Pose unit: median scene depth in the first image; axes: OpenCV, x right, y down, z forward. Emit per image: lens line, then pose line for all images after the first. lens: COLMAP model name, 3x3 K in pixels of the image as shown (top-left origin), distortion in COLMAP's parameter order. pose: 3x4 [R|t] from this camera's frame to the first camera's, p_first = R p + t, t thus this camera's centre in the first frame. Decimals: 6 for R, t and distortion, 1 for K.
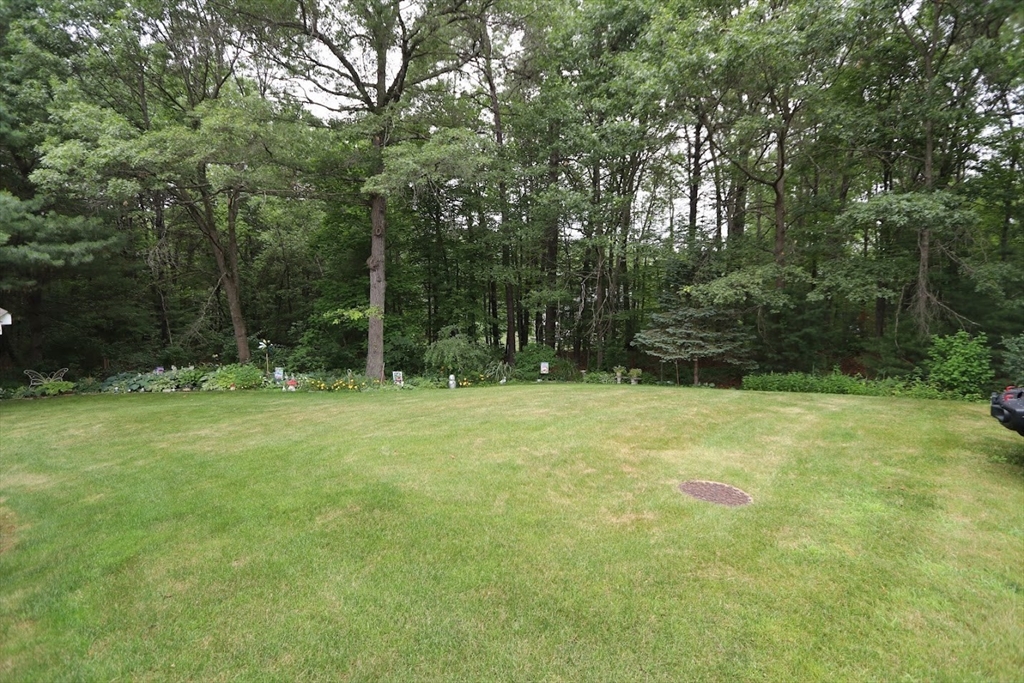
lens RADIAL K [[463.2, 0, 507.3], [0, 463.2, 340.0], [0, 0, 1]] dist [-0.011514, 0.000088]
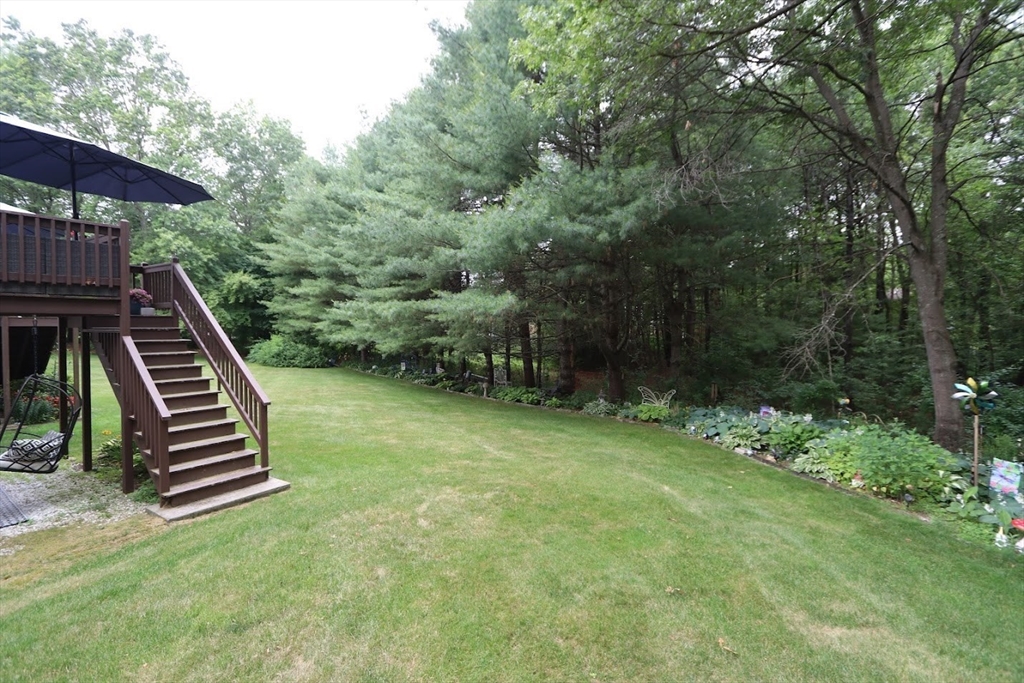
lens RADIAL K [[463.2, 0, 507.3], [0, 463.2, 340.0], [0, 0, 1]] dist [-0.011514, 0.000088]
pose [[0.187174, 0.010168, -0.982274, -0.245694], [-0.094001, 0.995543, -0.007607, 0.008318], [0.977819, 0.093759, 0.187296, 0.598828]]
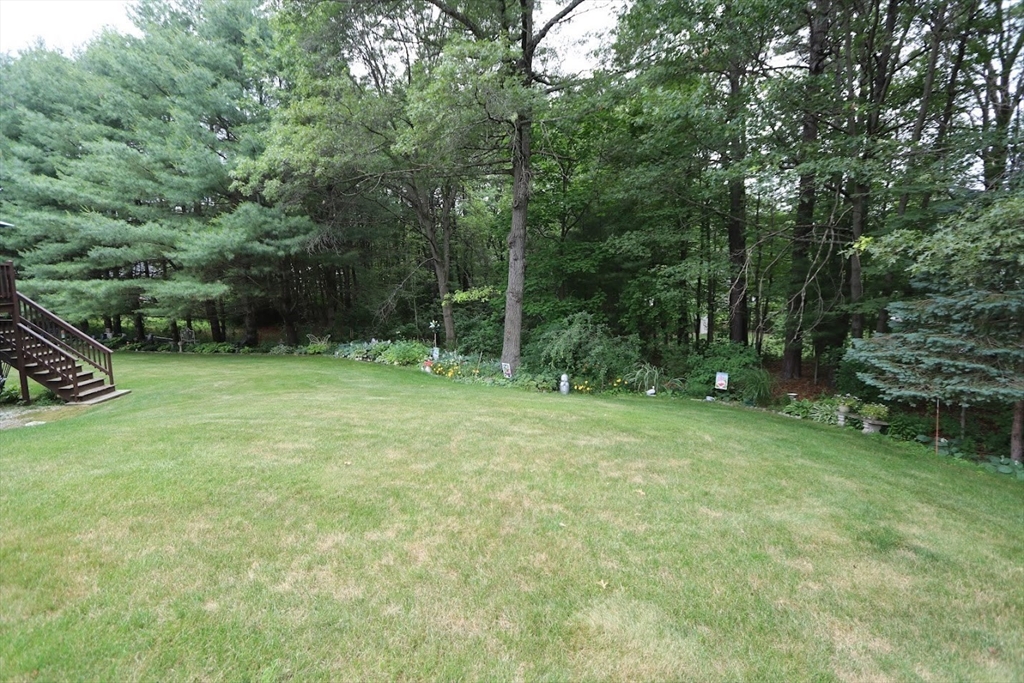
lens RADIAL K [[463.2, 0, 507.3], [0, 463.2, 340.0], [0, 0, 1]] dist [-0.011514, 0.000088]
pose [[0.763890, 0.071112, -0.641416, 0.306329], [-0.054655, 0.997468, 0.045496, -0.014107], [0.643027, 0.000302, 0.765843, 0.331130]]
